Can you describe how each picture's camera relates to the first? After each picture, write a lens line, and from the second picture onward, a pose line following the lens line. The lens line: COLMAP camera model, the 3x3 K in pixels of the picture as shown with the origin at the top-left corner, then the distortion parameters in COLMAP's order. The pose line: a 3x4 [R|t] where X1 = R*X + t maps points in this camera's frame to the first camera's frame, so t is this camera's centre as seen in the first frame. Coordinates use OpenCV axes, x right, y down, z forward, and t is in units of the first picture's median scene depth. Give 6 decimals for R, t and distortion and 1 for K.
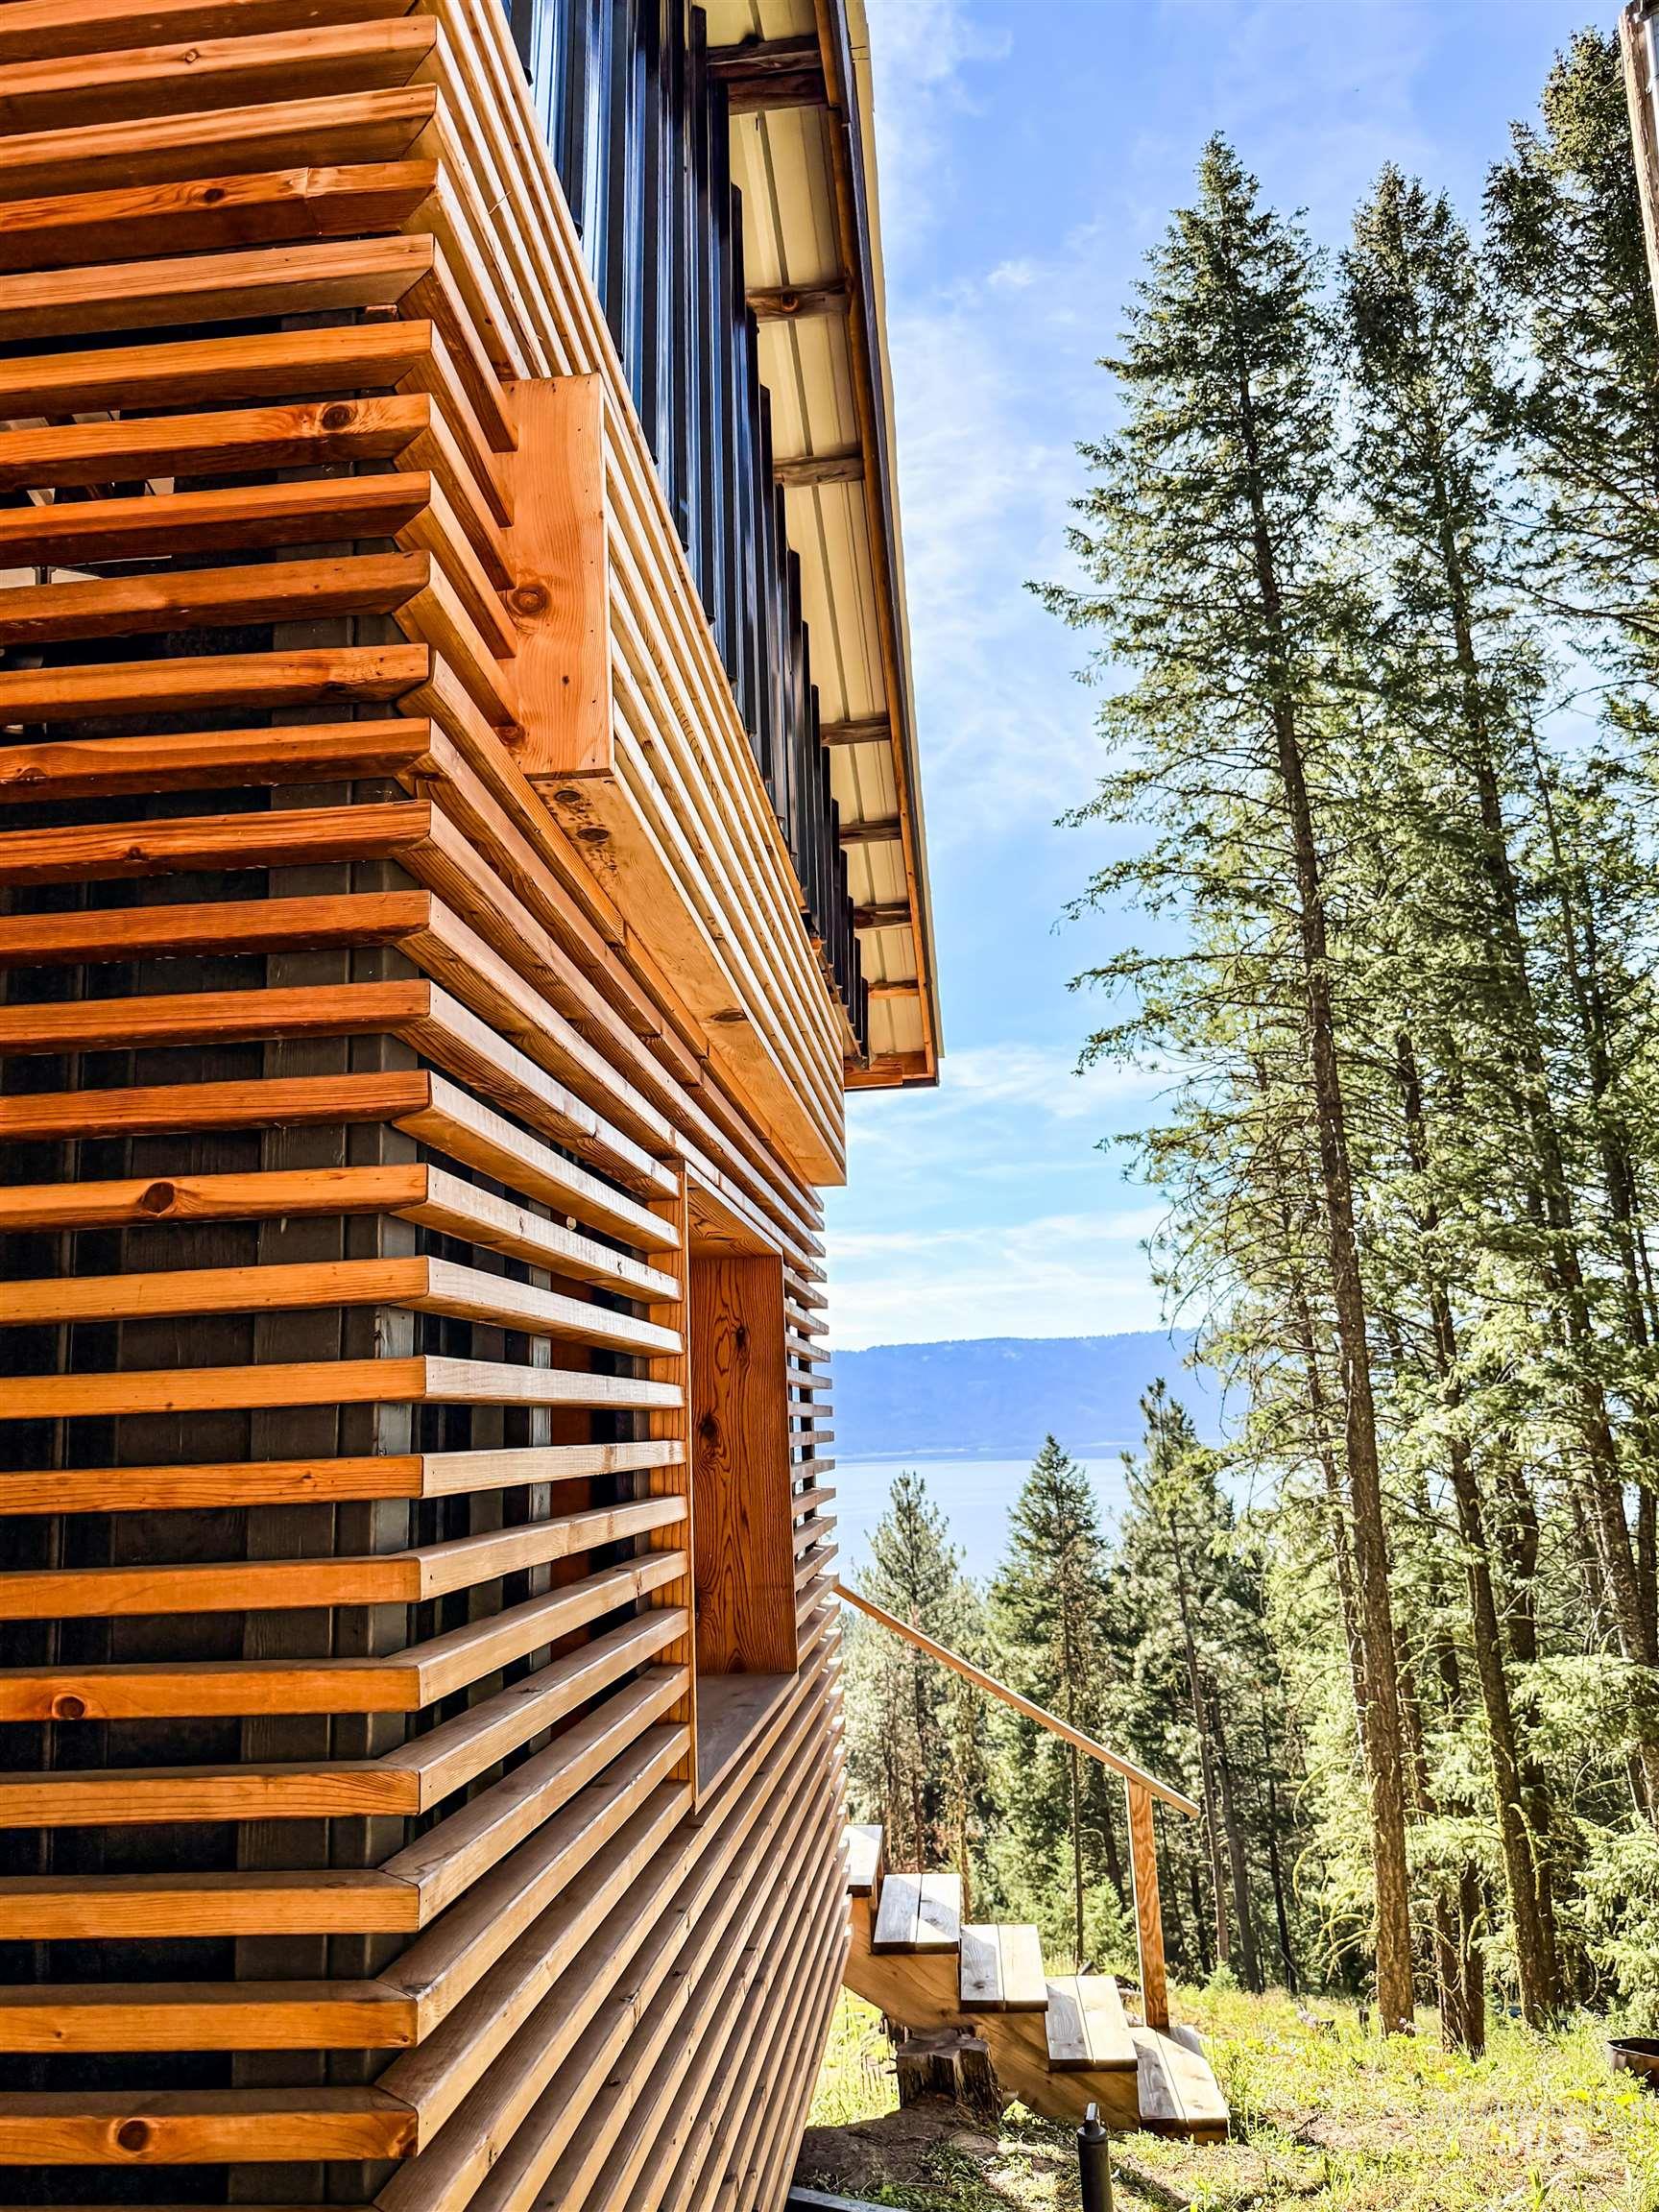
lens RADIAL K [[1711.6, 0, 820.0], [0, 1711.6, 1051.1], [0, 0, 1]] dist [0.143189, -0.271152]
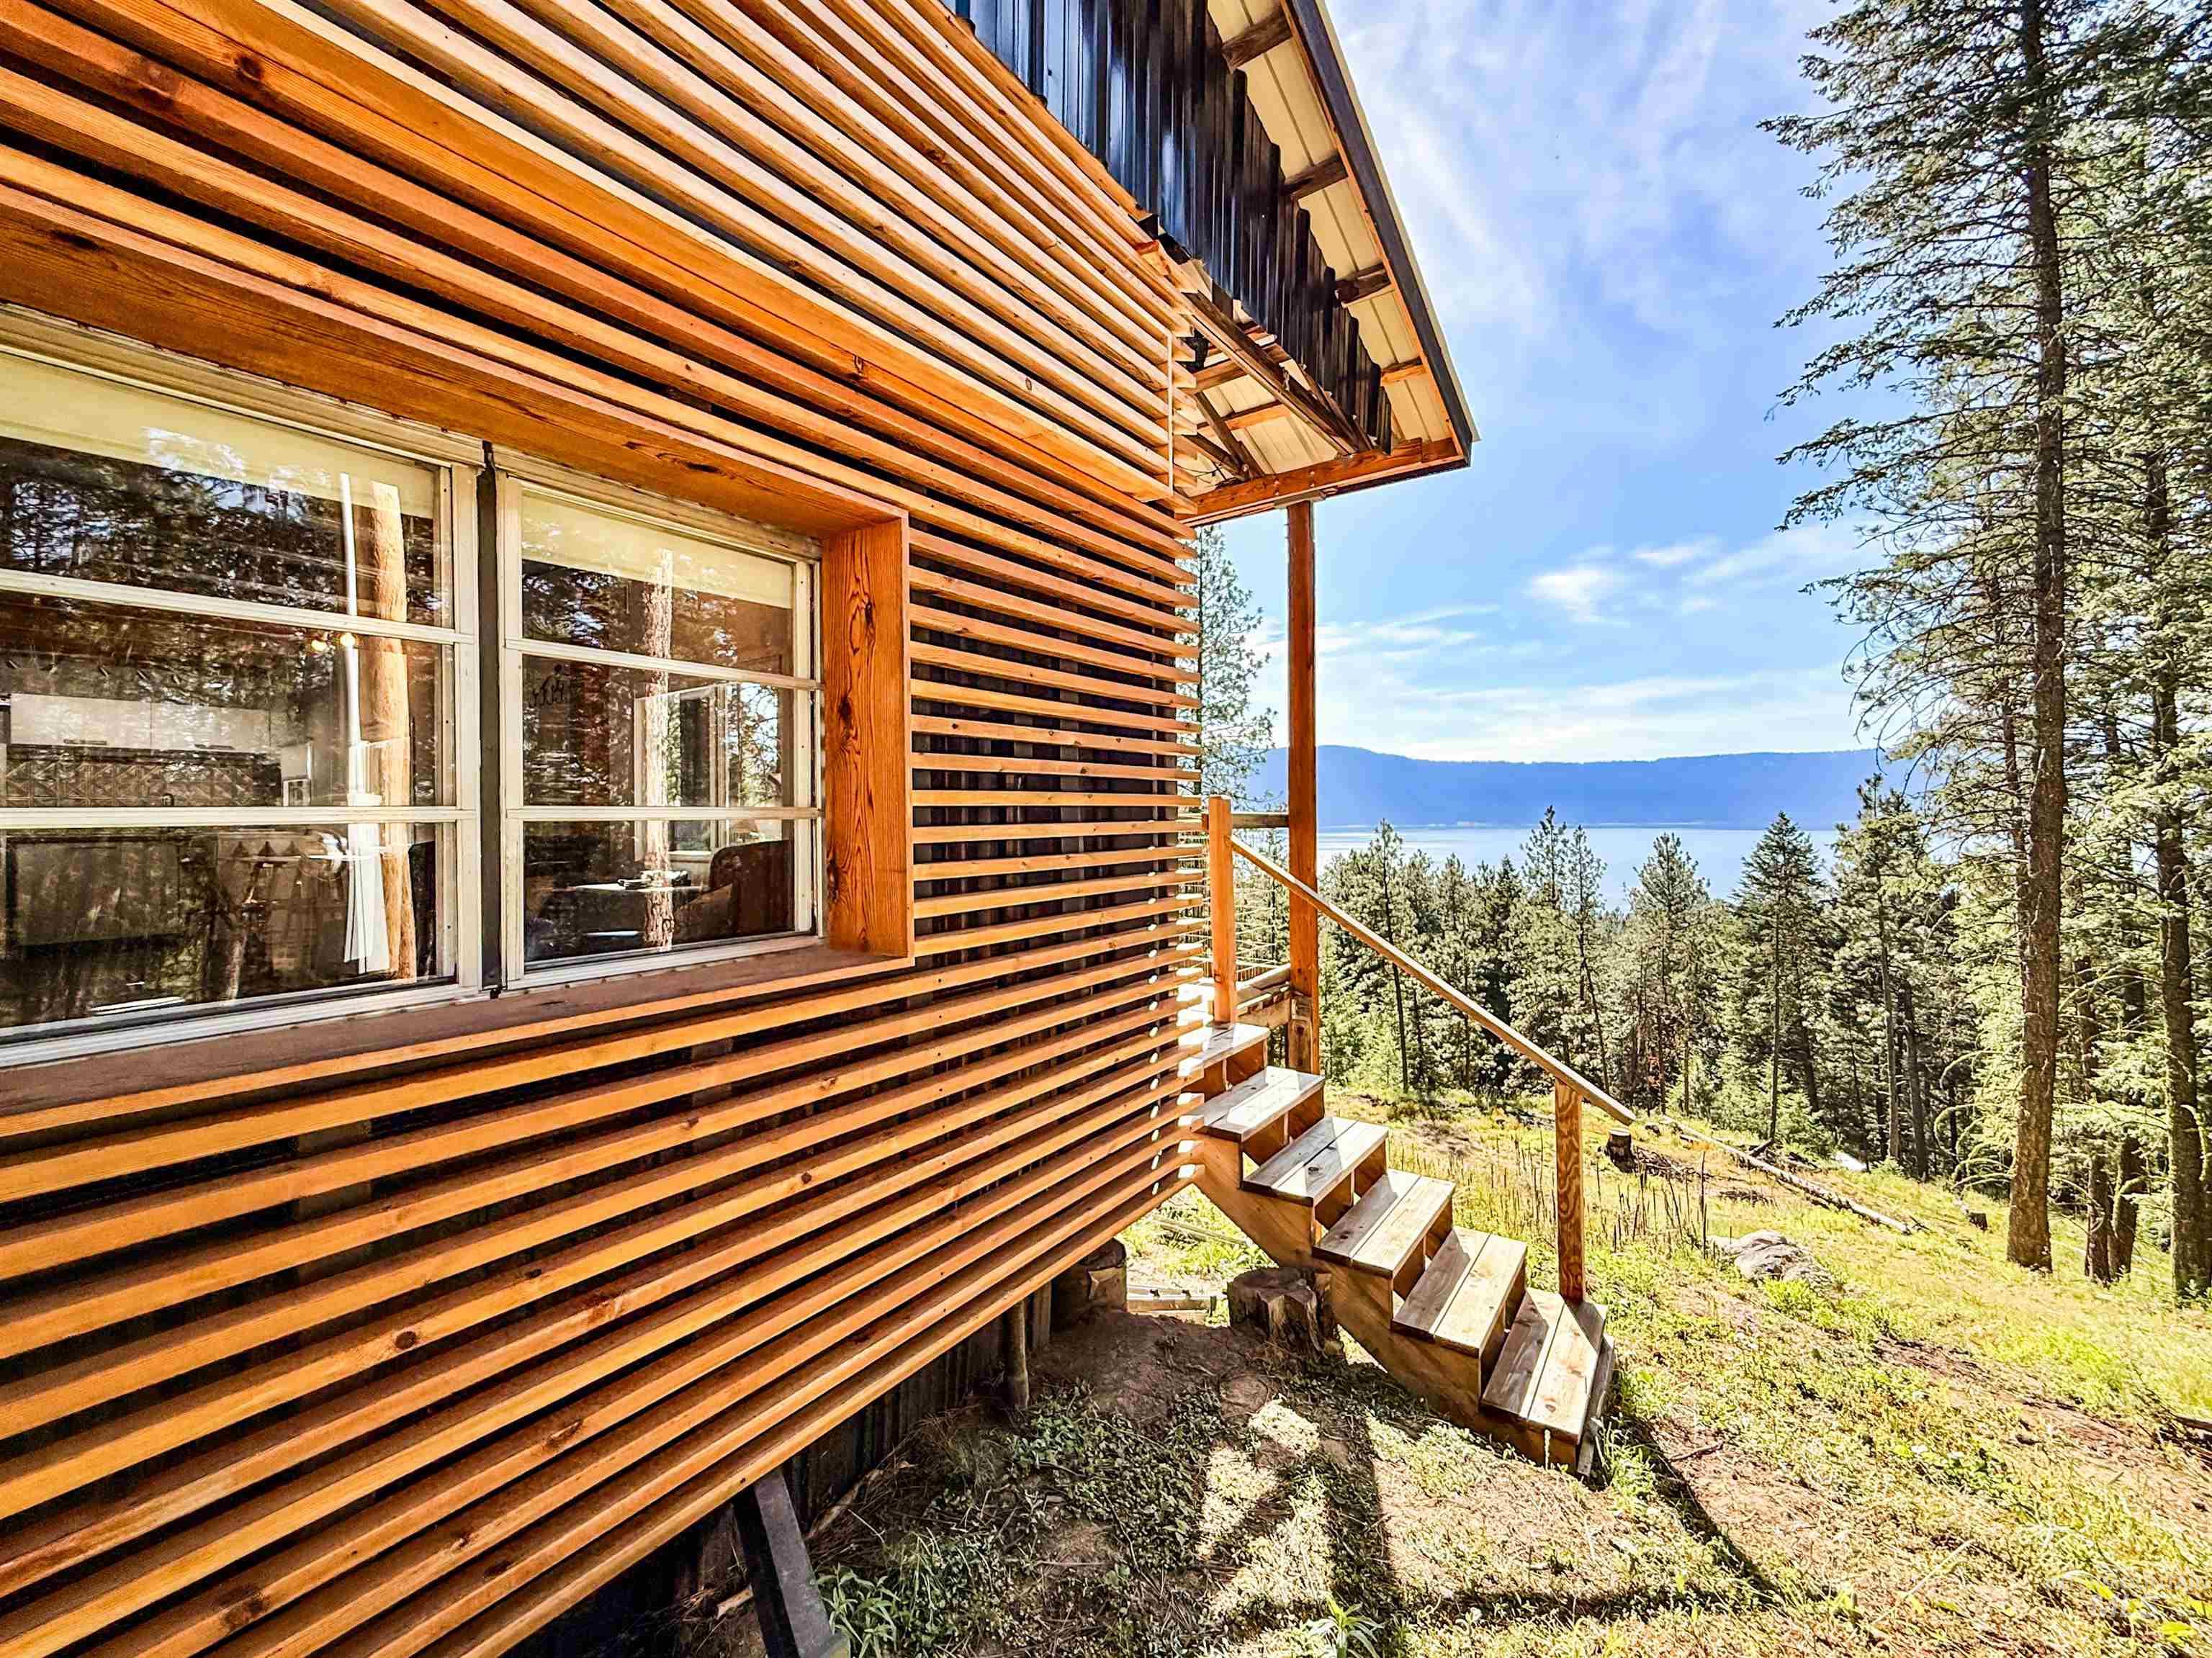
lens RADIAL K [[929.0, 0, 1066.9], [0, 929.0, 809.8], [0, 0, 1]] dist [0.000901, 0.000014]
pose [[0.859598, 0.029119, -0.510141, 0.046816], [0.086235, 0.975787, 0.201007, 0.028255], [0.503642, -0.216778, 0.836273, 0.096333]]
